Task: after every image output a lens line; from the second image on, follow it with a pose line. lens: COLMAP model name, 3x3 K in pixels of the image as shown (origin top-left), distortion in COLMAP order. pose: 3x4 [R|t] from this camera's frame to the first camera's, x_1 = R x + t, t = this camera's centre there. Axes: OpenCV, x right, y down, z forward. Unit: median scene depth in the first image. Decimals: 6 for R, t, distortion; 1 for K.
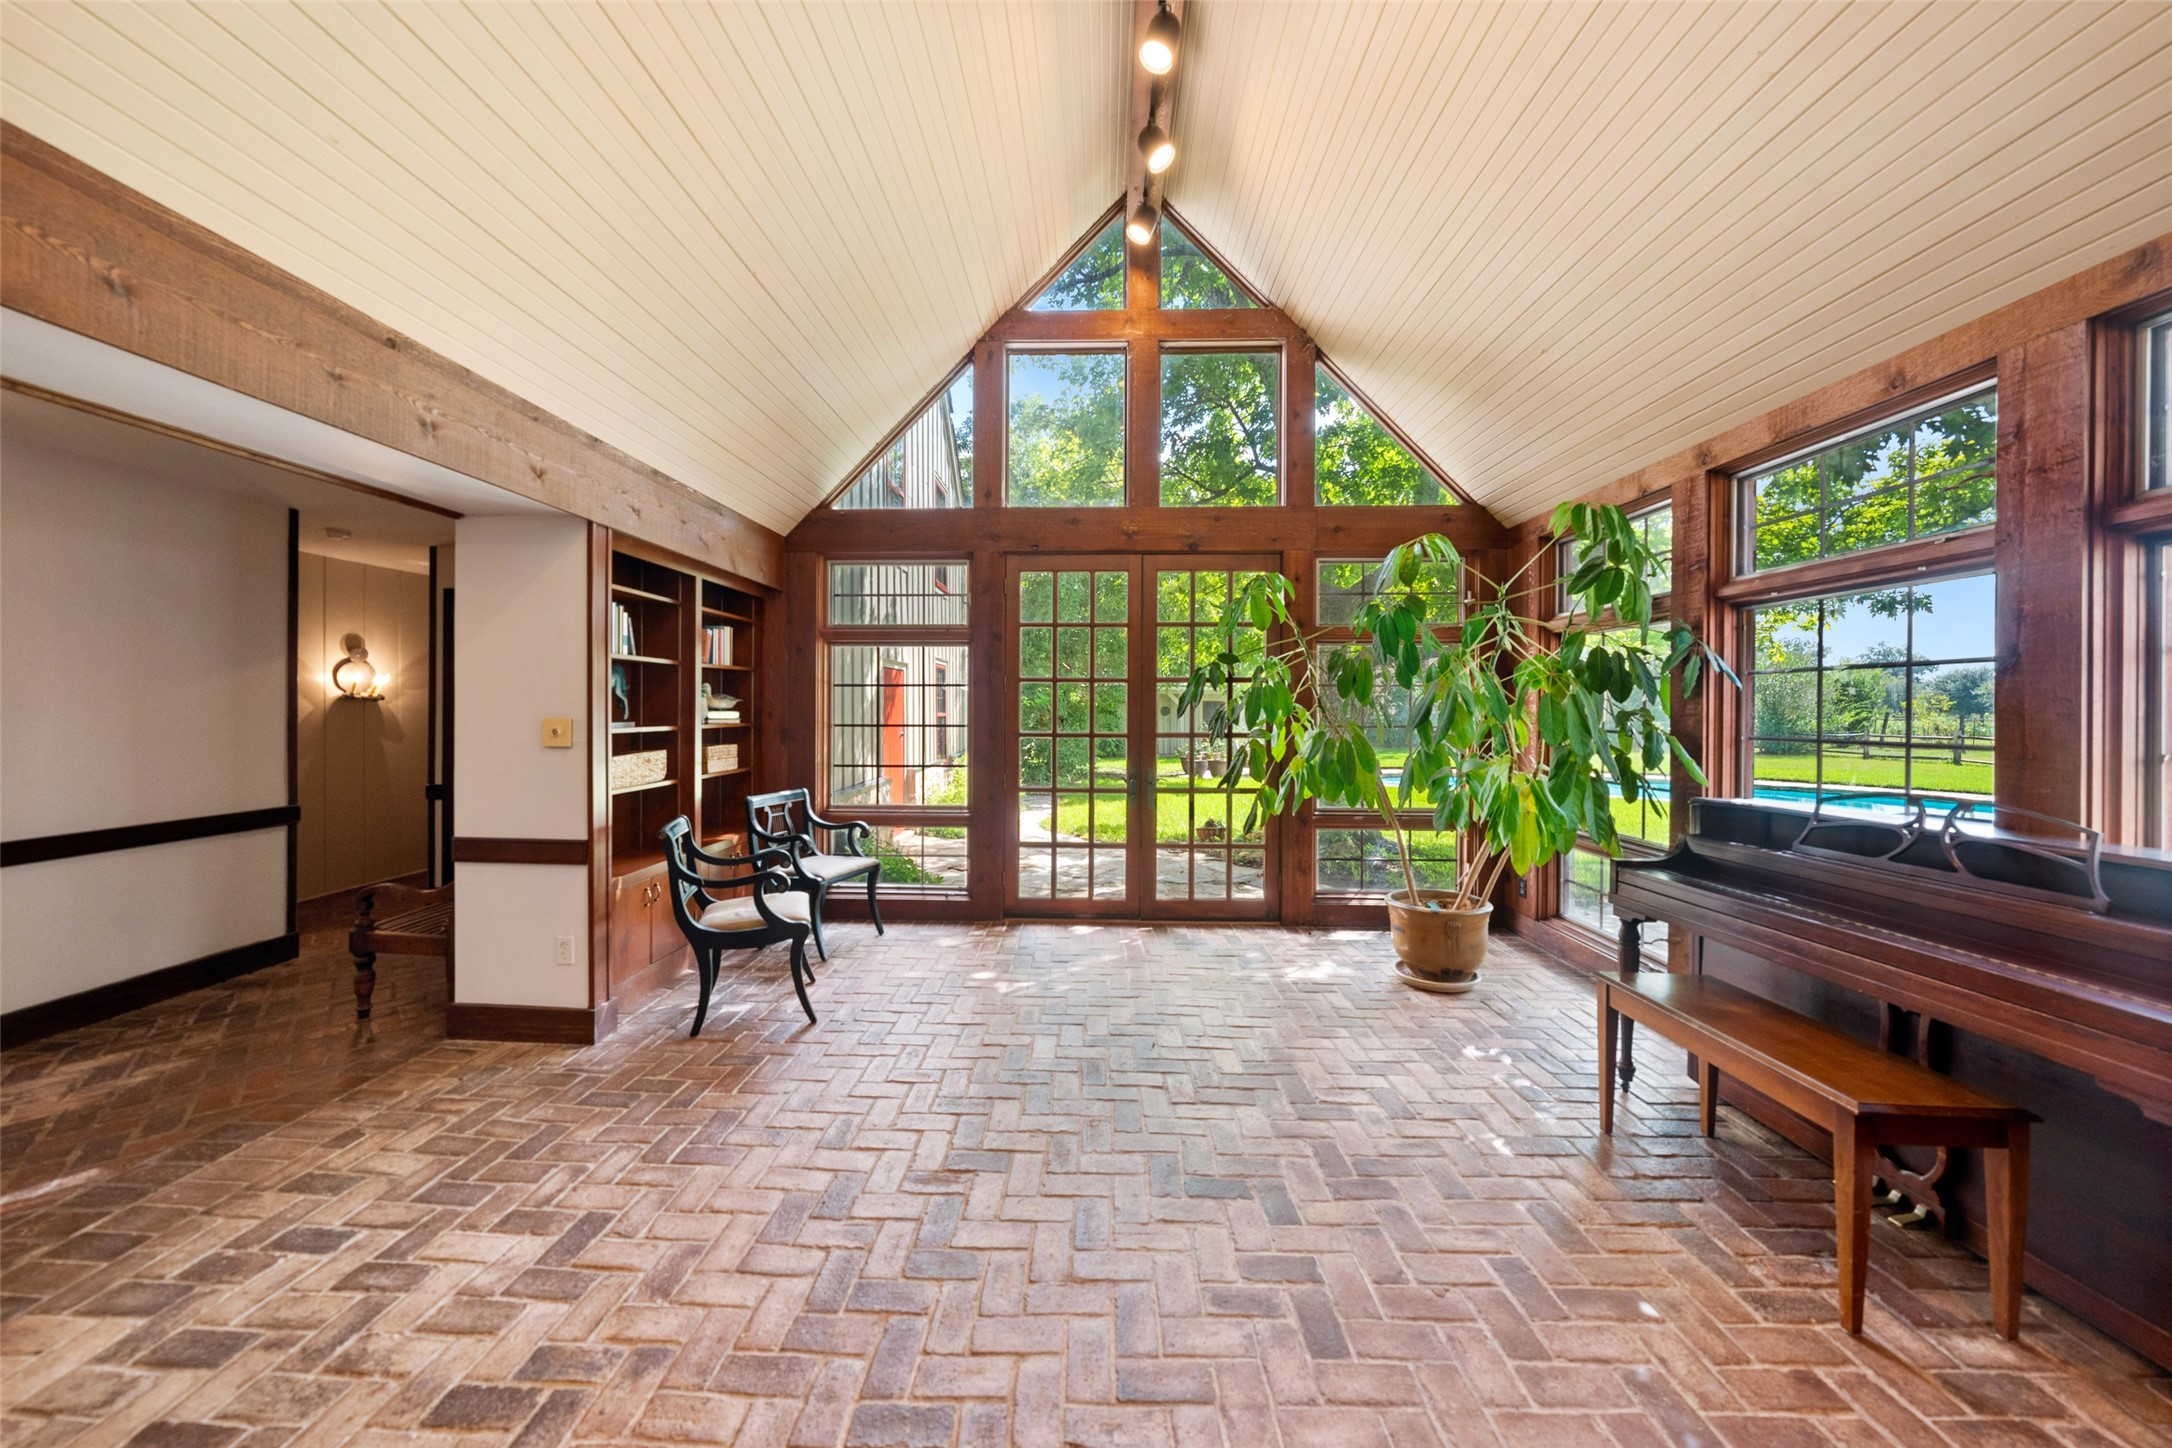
lens RADIAL K [[745.9, 0, 1070.3], [0, 745.9, 706.3], [0, 0, 1]] dist [-0.002811, -0.000092]
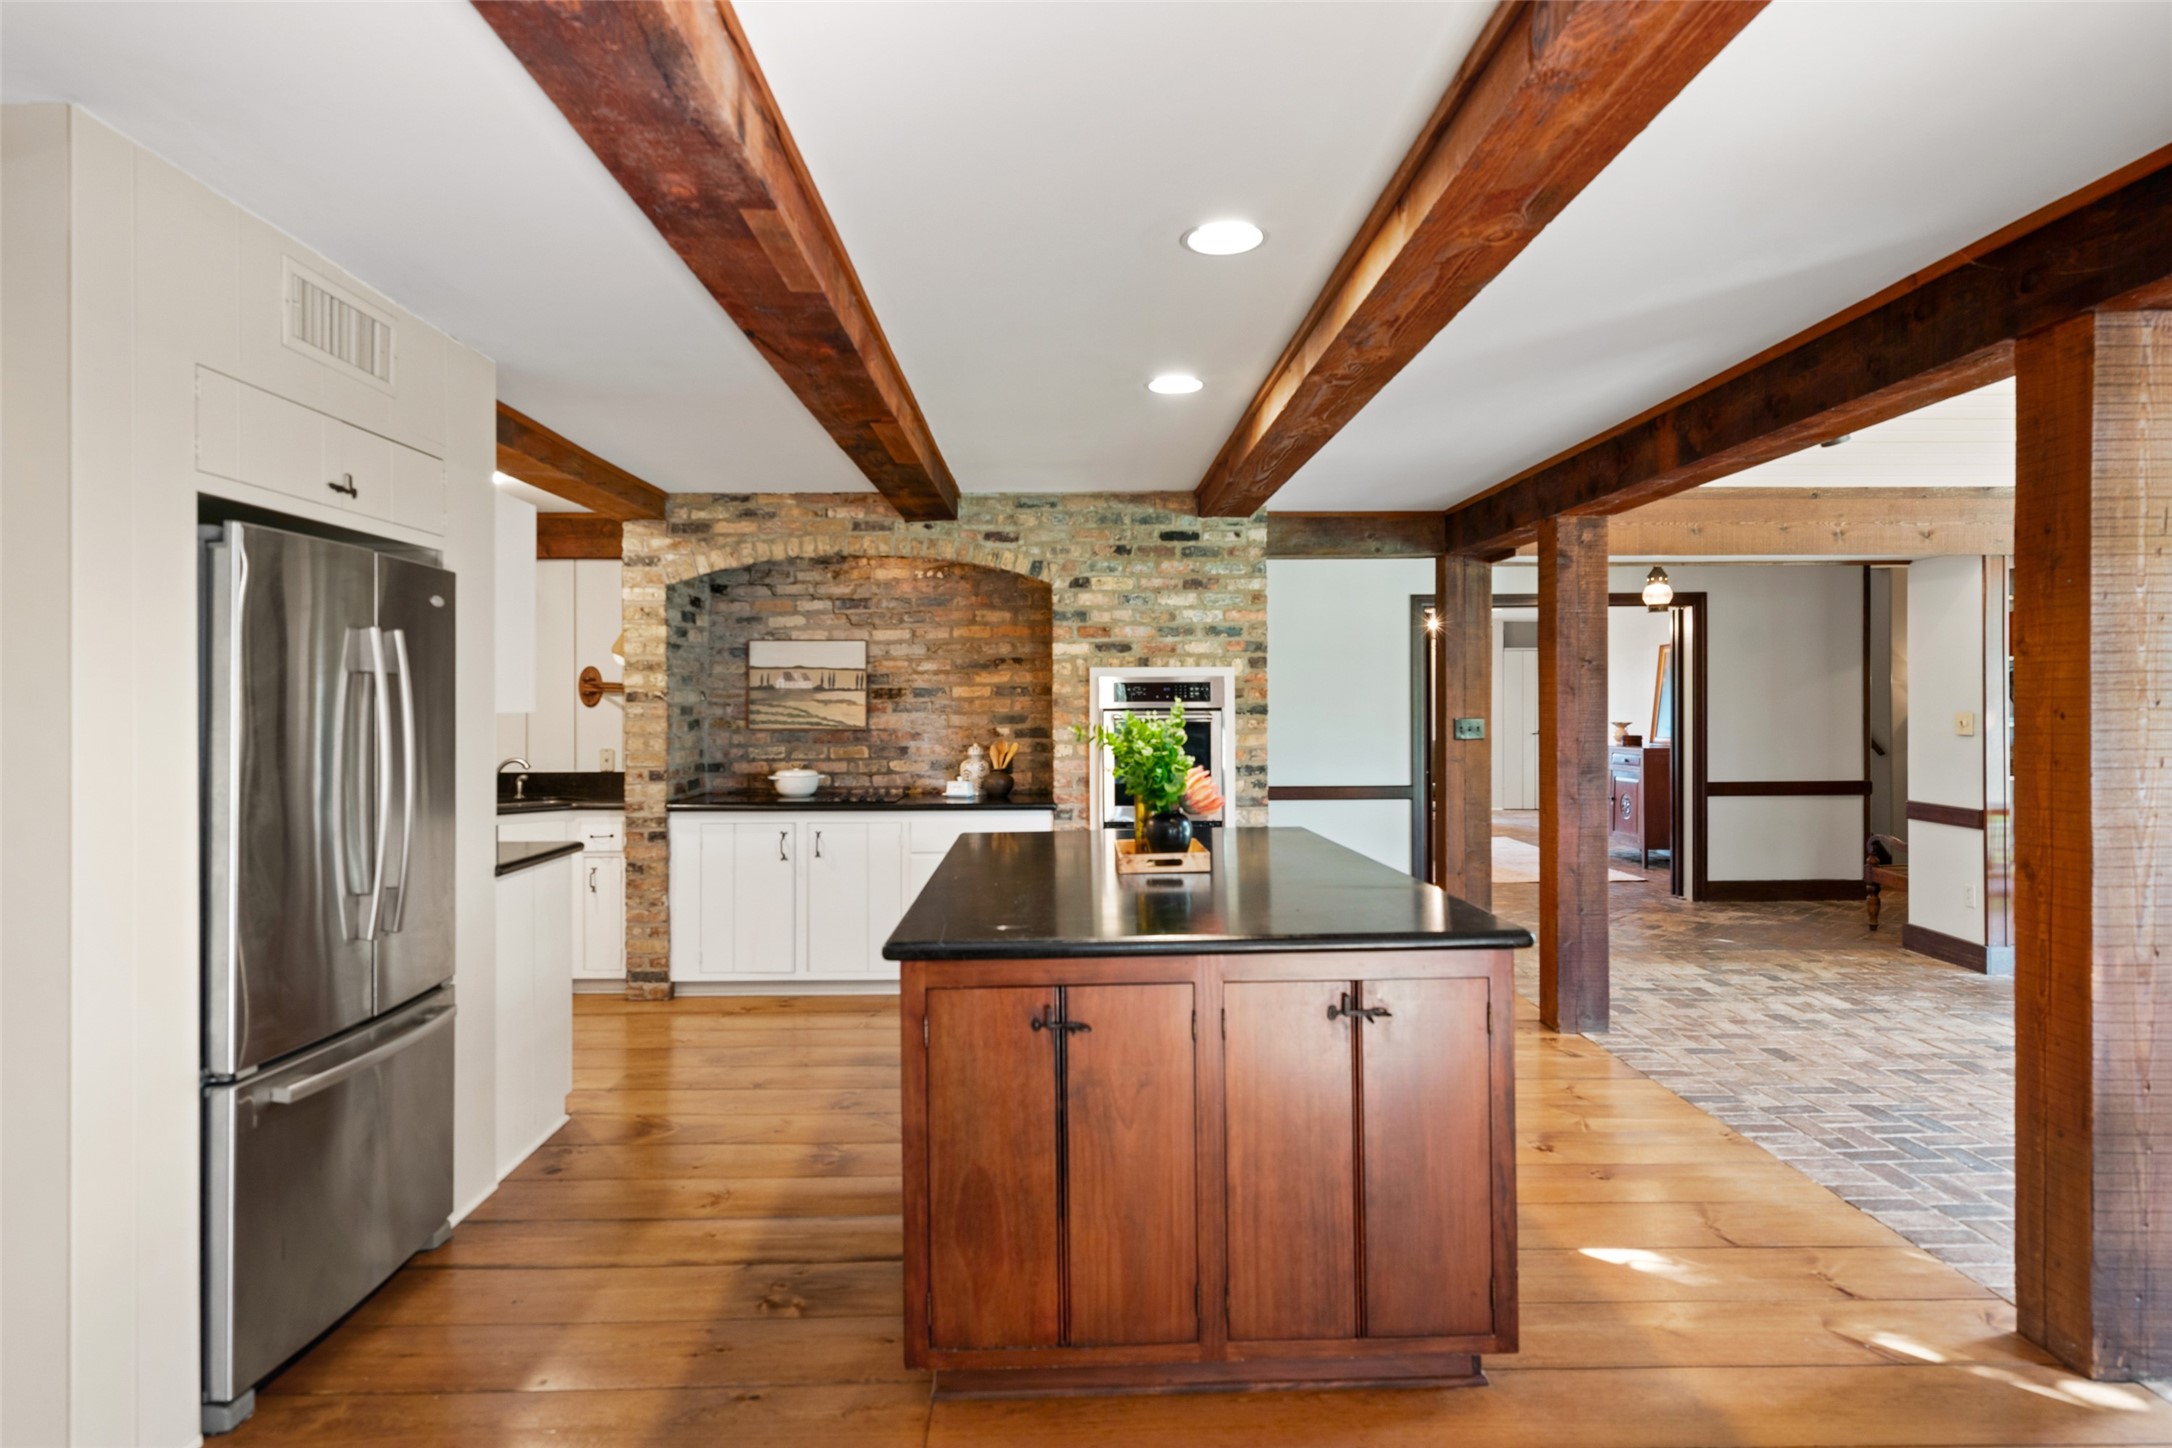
lens RADIAL K [[1242.6, 0, 1083.4], [0, 1242.6, 707.3], [0, 0, 1]] dist [0.004813, 0.000780]
pose [[0.055555, 0.001284, -0.998455, 1.052845], [0.007440, 0.999971, 0.001700, -0.006623], [0.998428, -0.007523, 0.055544, -0.483199]]
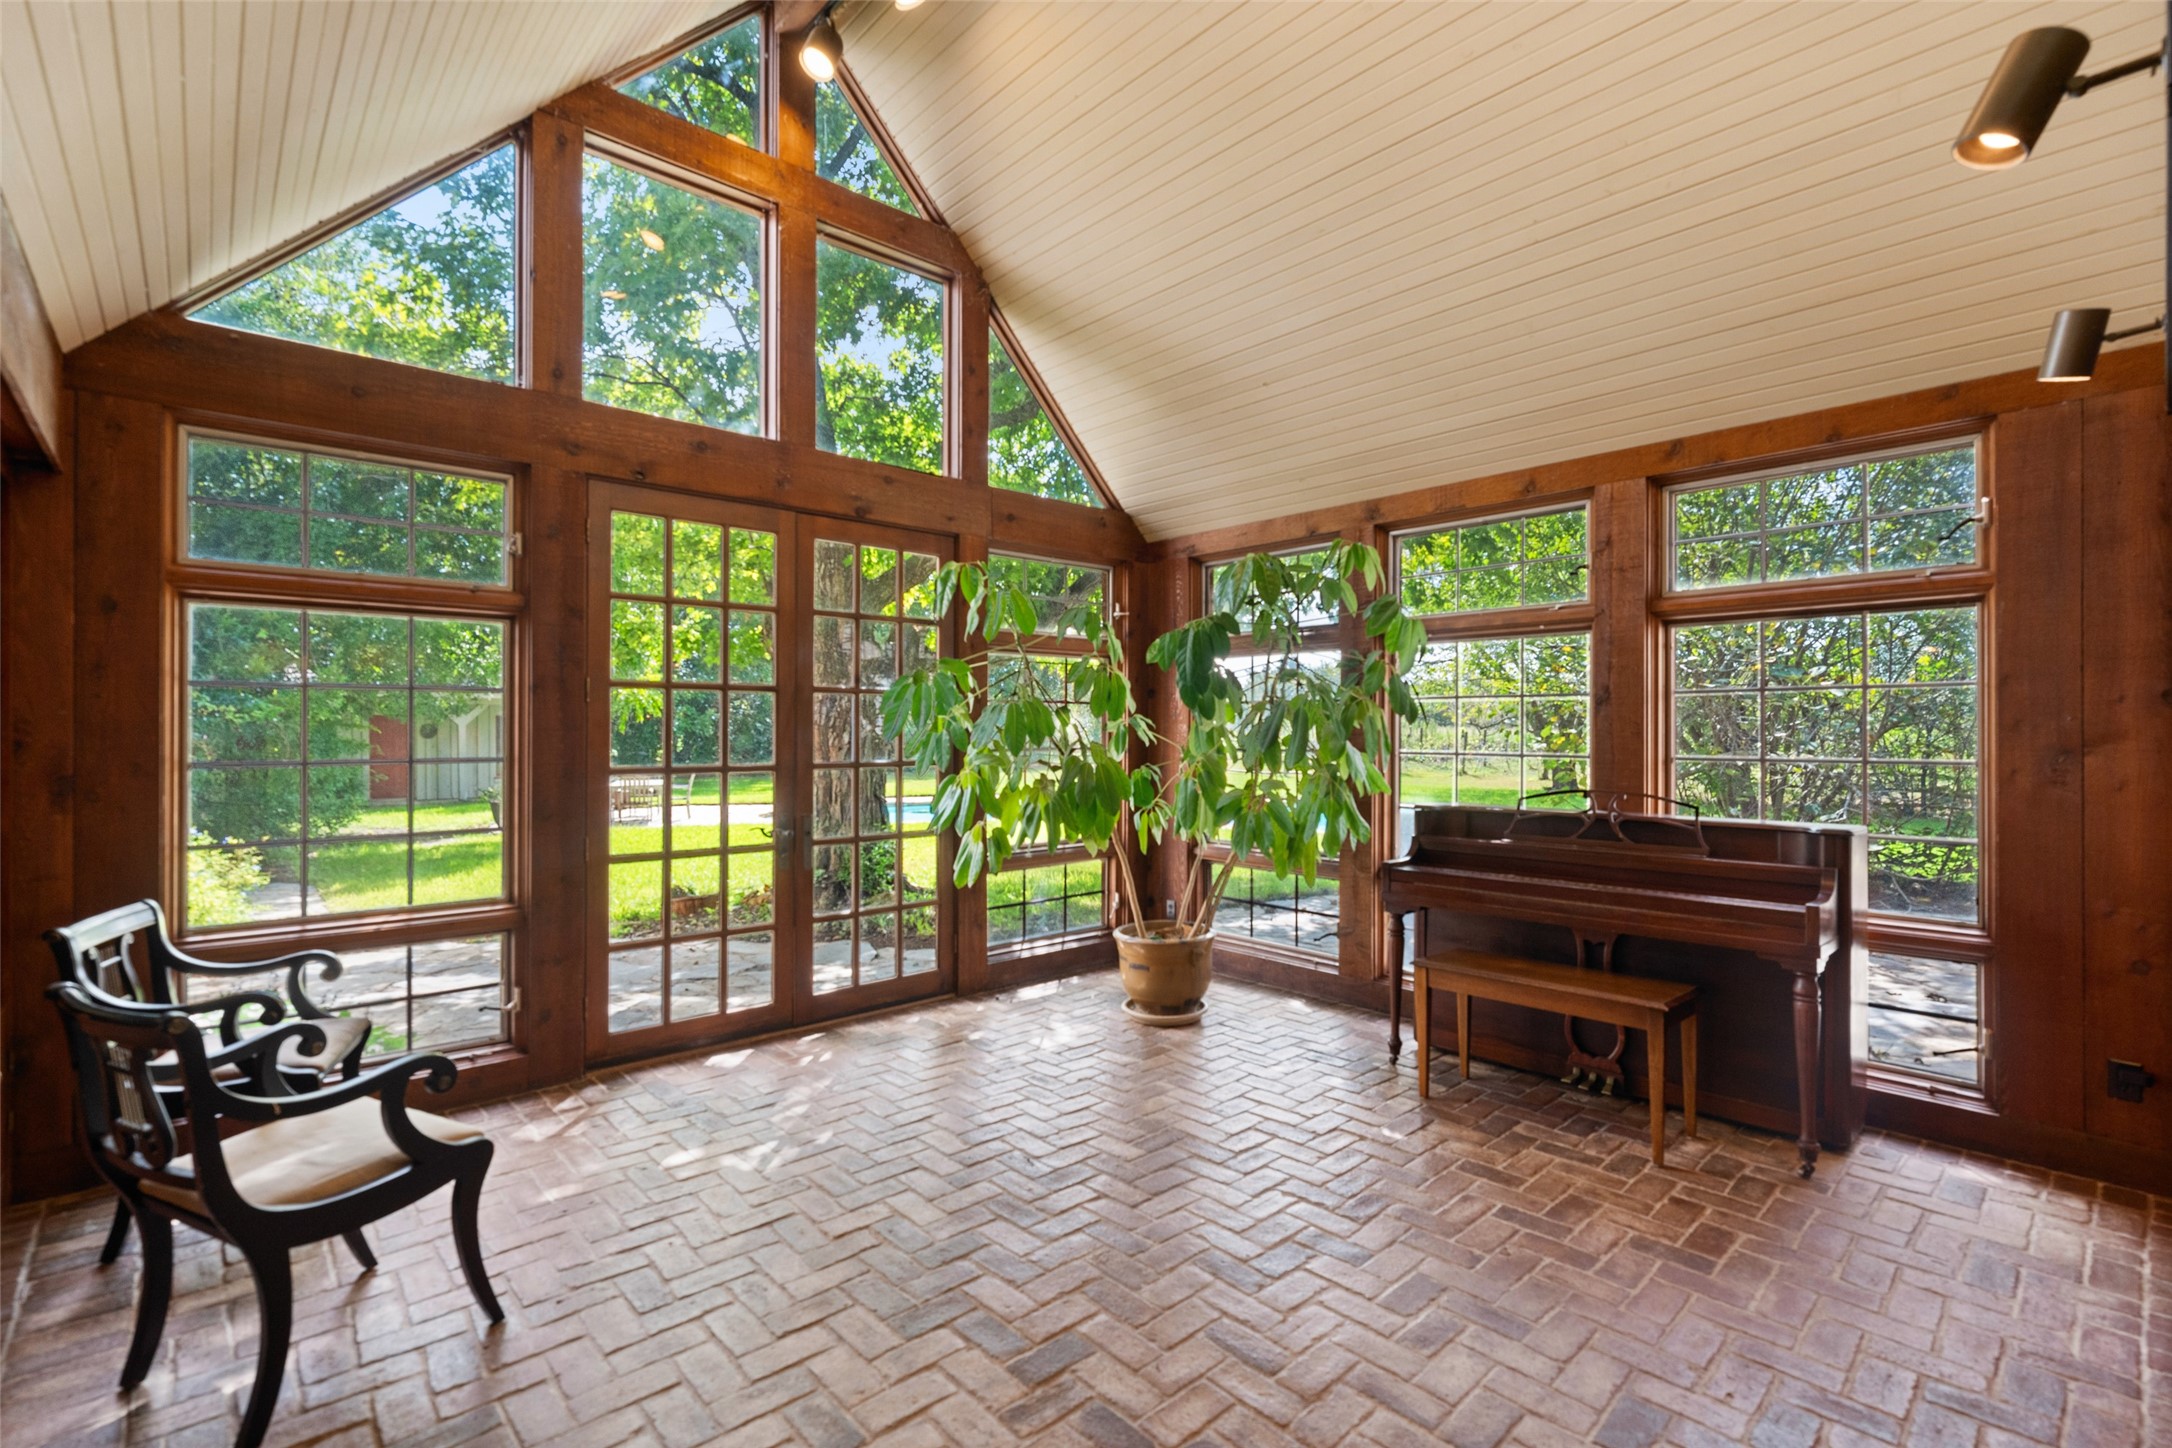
lens RADIAL K [[985.4, 0, 1077.7], [0, 985.4, 725.7], [0, 0, 1]] dist [0.002035, -0.001045]
pose [[0.717819, -0.000855, 0.696230, -0.390015], [-0.001123, 0.999997, 0.002386, -0.003218], [-0.696229, -0.002495, 0.717815, 0.149733]]
